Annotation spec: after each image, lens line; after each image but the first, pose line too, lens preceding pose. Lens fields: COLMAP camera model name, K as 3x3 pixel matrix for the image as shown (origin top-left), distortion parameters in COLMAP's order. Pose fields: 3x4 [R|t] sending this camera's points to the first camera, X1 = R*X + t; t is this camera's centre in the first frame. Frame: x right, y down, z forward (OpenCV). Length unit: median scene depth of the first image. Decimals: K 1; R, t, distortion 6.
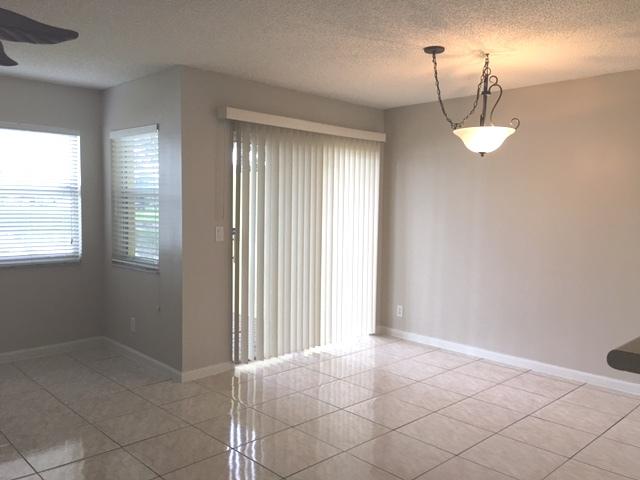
lens RADIAL K [[534.9, 0, 320.0], [0, 534.9, 240.0], [0, 0, 1]] dist [0.128645, -0.166526]
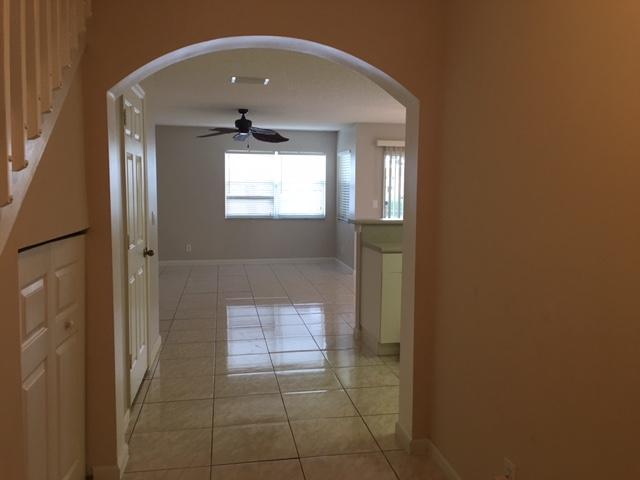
lens RADIAL K [[534.9, 0, 320.0], [0, 534.9, 240.0], [0, 0, 1]] dist [0.128645, -0.166526]
pose [[0.836158, 0.047209, -0.546453, 0.653935], [-0.034170, 0.998837, 0.034006, 0.054763], [0.547423, -0.009762, 0.836799, -0.686474]]
